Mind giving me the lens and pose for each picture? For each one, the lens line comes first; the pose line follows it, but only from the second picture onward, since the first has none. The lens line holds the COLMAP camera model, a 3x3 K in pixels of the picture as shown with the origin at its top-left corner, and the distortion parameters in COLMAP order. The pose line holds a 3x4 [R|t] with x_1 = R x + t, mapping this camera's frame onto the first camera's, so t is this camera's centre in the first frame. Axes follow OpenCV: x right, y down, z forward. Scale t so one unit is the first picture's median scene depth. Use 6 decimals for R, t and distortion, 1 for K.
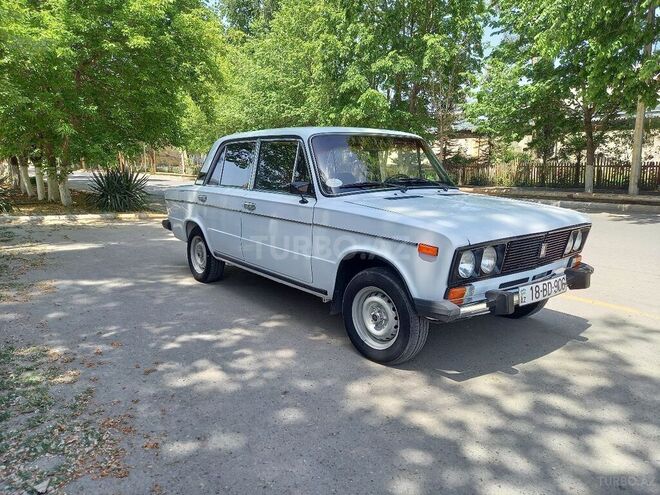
lens RADIAL K [[483.1, 0, 327.3], [0, 483.1, 246.8], [0, 0, 1]] dist [0.043413, -0.034345]
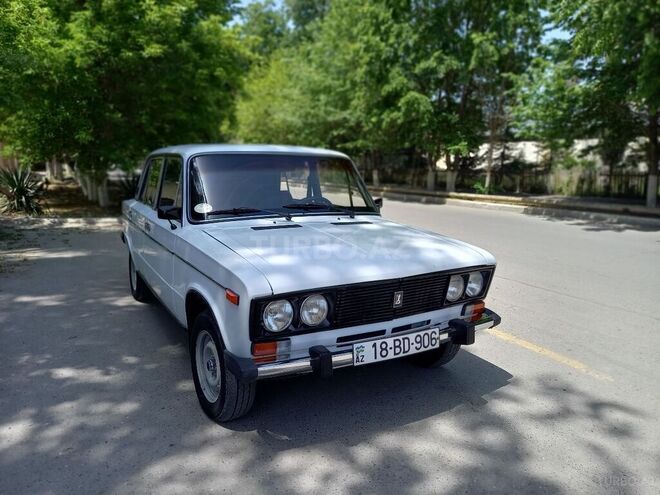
lens RADIAL K [[483.1, 0, 325.0], [0, 483.1, 250.7], [0, 0, 1]] dist [0.043413, -0.034345]
pose [[0.987616, 0.038403, -0.152118, 0.264570], [-0.037515, 0.999258, 0.008706, -0.047512], [0.152340, -0.002892, 0.988324, 0.092405]]
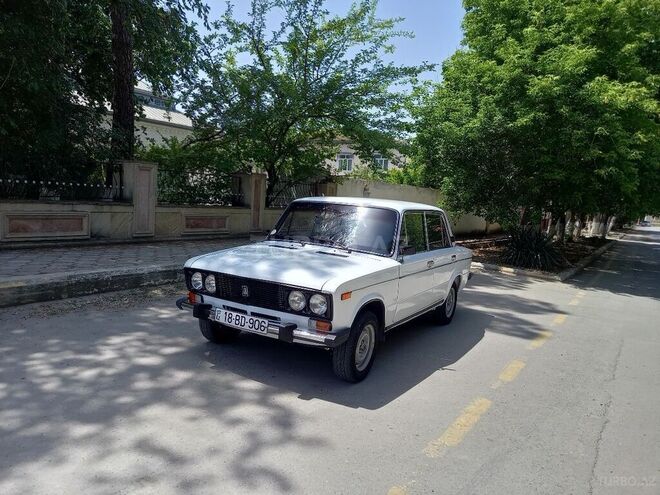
lens RADIAL K [[483.1, 0, 329.8], [0, 483.1, 251.1], [0, 0, 1]] dist [0.043413, -0.034345]
pose [[0.355953, 0.129638, -0.925468, 1.035985], [-0.231953, 0.971596, 0.046886, -0.128234], [0.905260, 0.197976, 0.375913, 0.412625]]
